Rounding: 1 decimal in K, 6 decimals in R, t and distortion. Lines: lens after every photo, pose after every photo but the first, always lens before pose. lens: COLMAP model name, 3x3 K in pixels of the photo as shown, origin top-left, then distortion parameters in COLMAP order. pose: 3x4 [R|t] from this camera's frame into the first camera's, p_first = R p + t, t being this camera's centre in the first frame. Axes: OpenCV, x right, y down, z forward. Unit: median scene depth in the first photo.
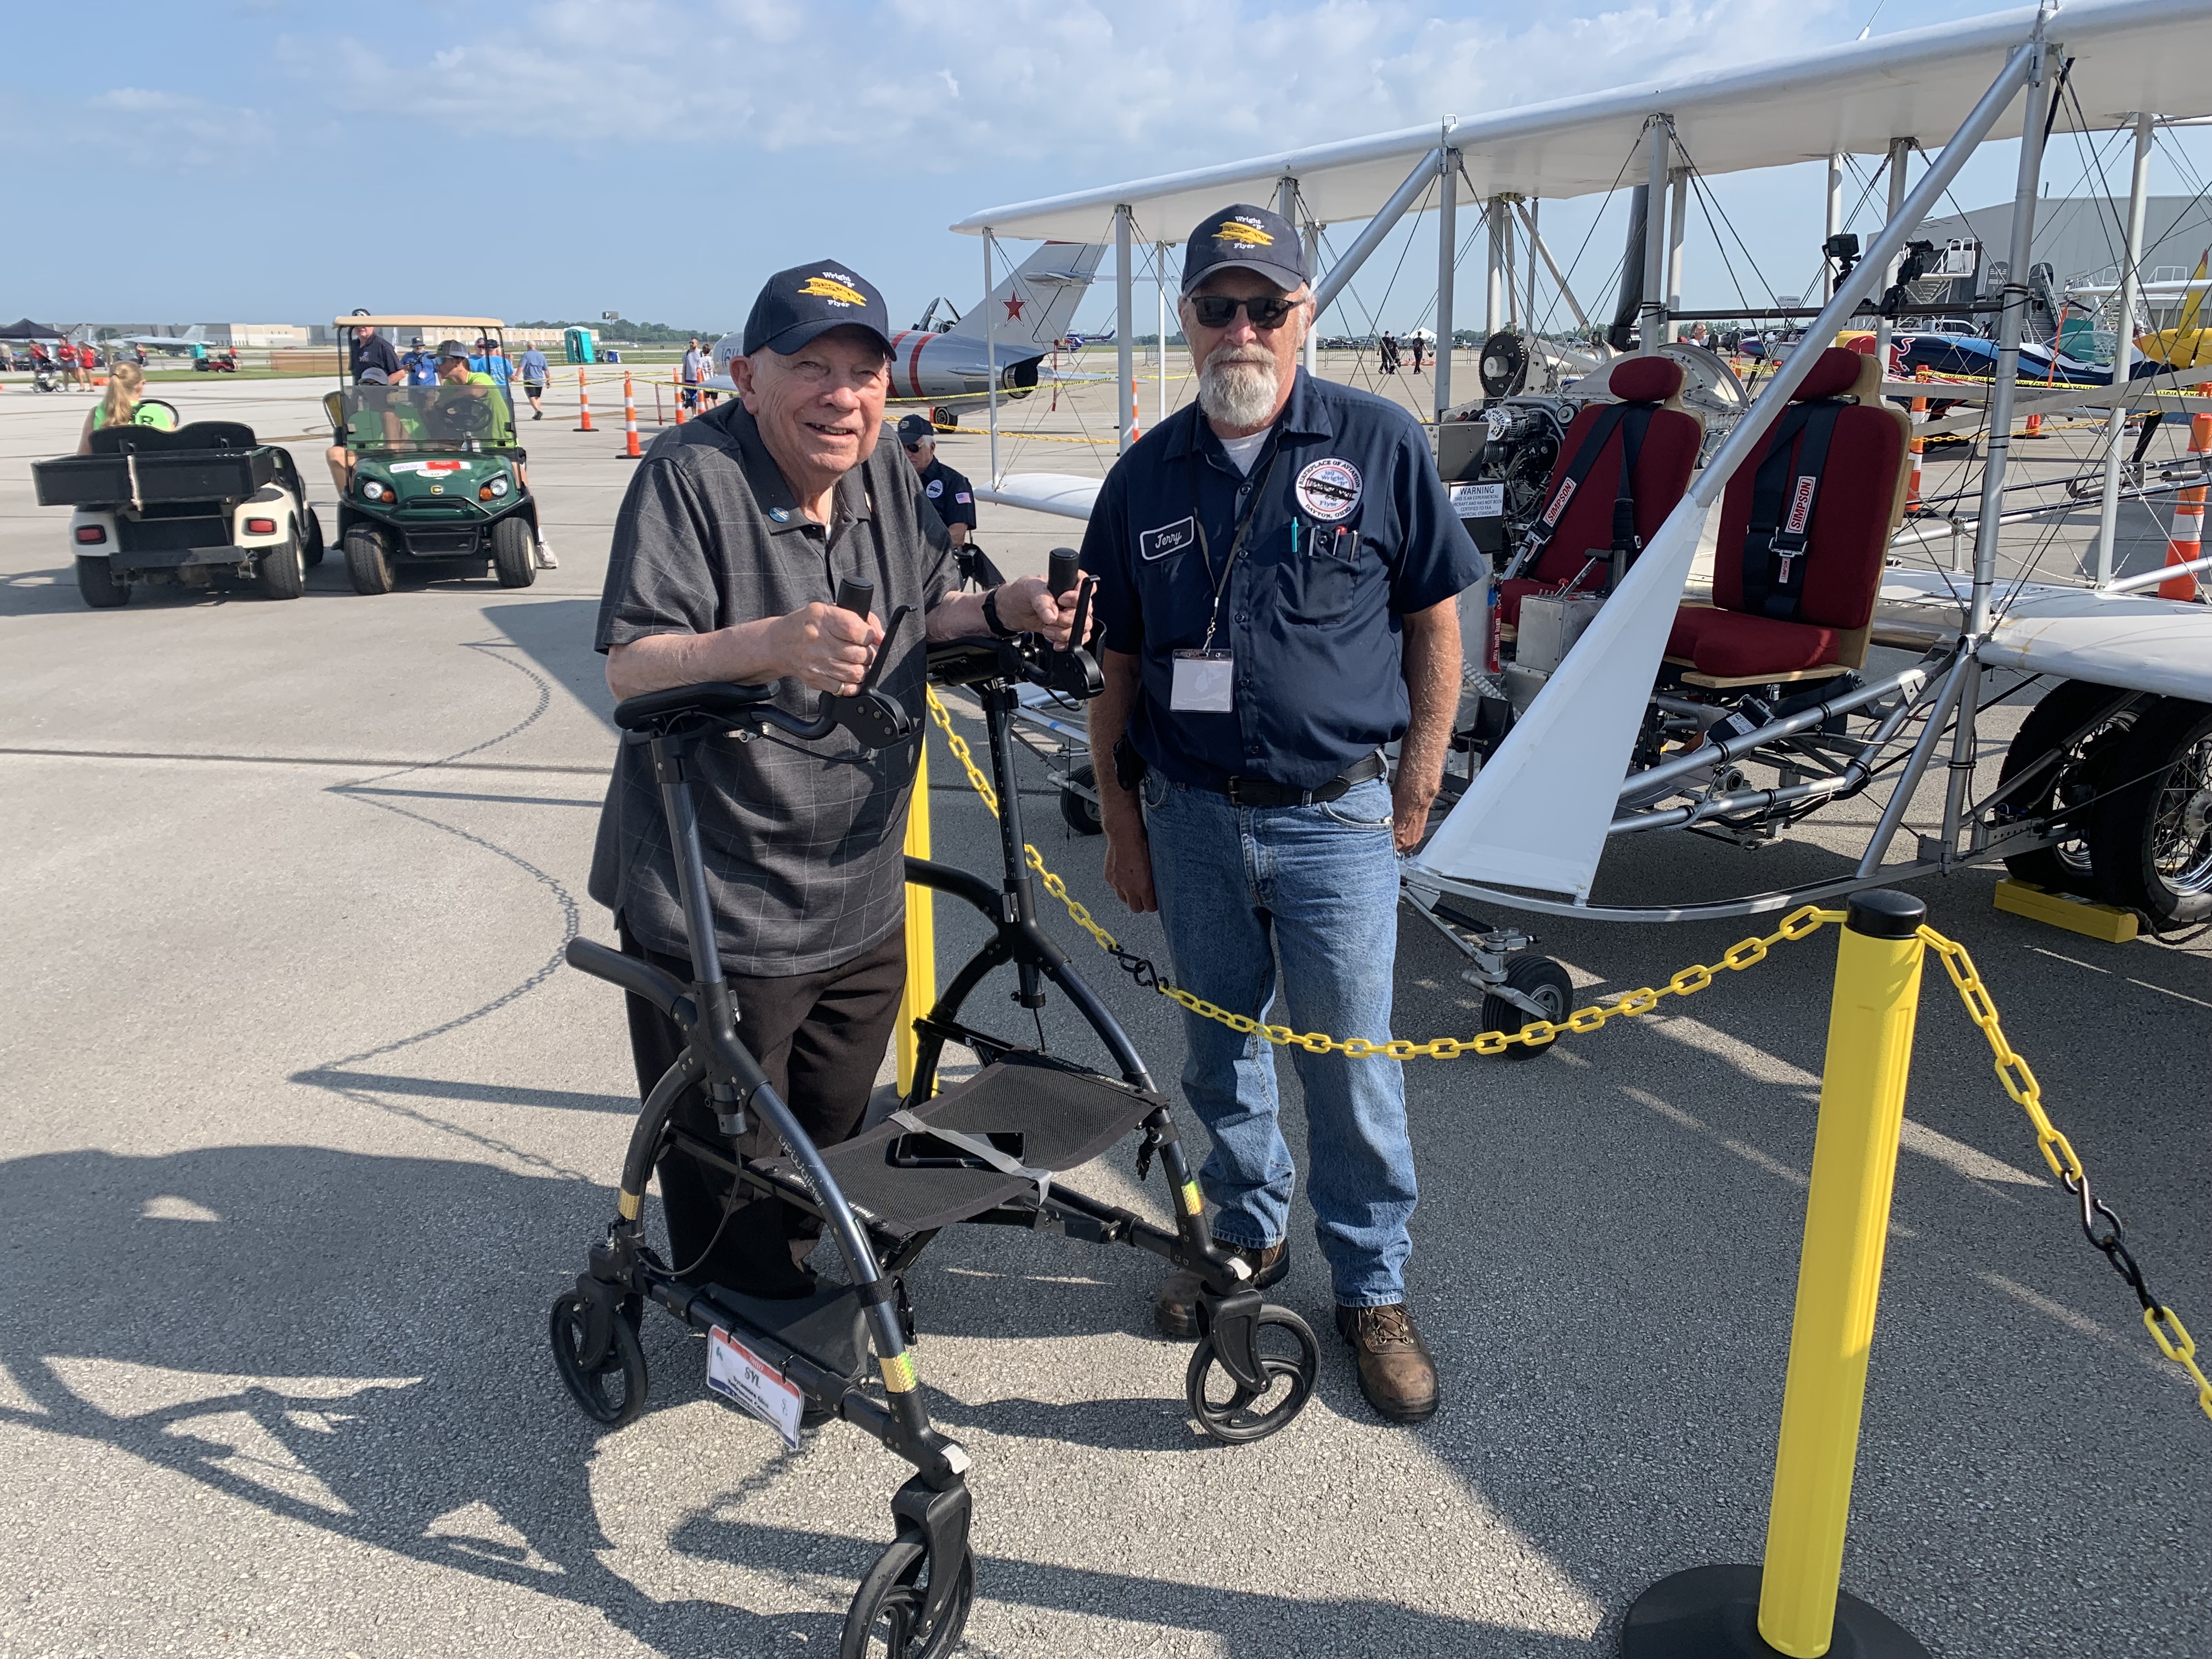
lens RADIAL K [[1684.9, 0, 1100.1], [0, 1684.9, 832.0], [0, 0, 1]] dist [0.026559, -0.007676]
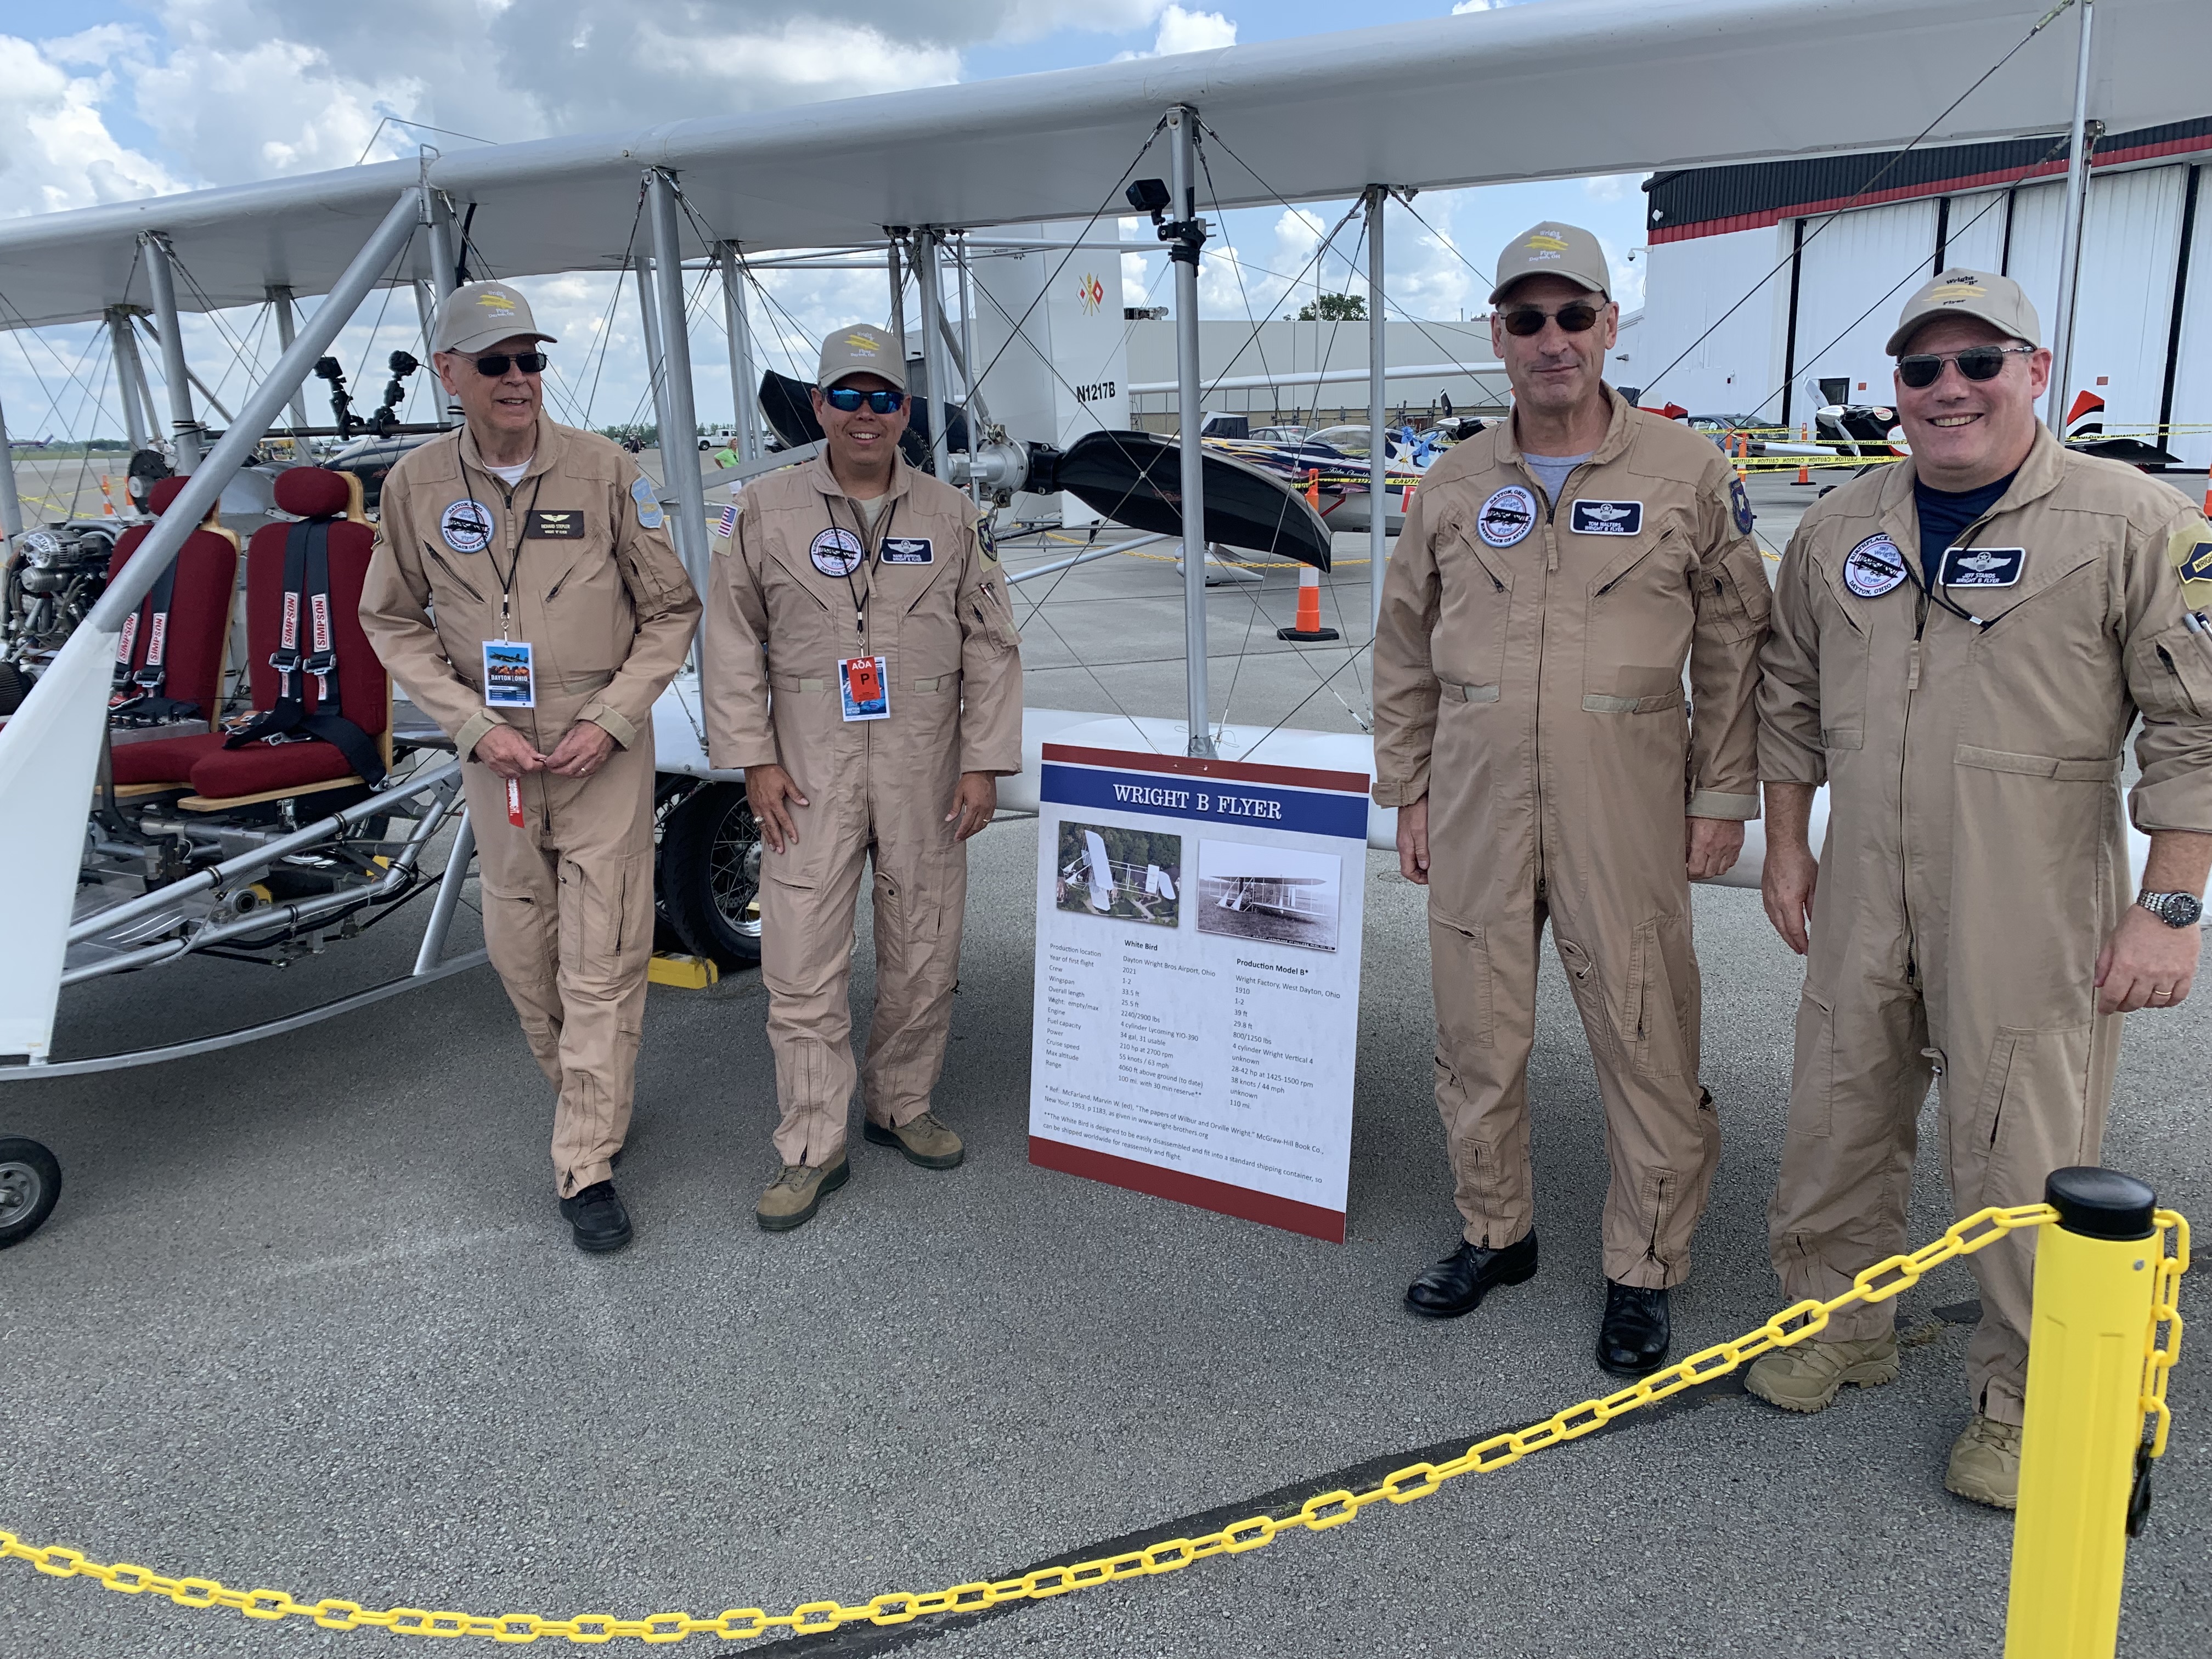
lens RADIAL K [[1684.9, 0, 1111.7], [0, 1684.9, 817.8], [0, 0, 1]] dist [0.026559, -0.007676]
pose [[0.849890, -0.136785, 0.508898, 0.301483], [0.169817, 0.985297, -0.018770, 0.025191], [-0.498848, 0.102372, 0.860622, -0.101897]]
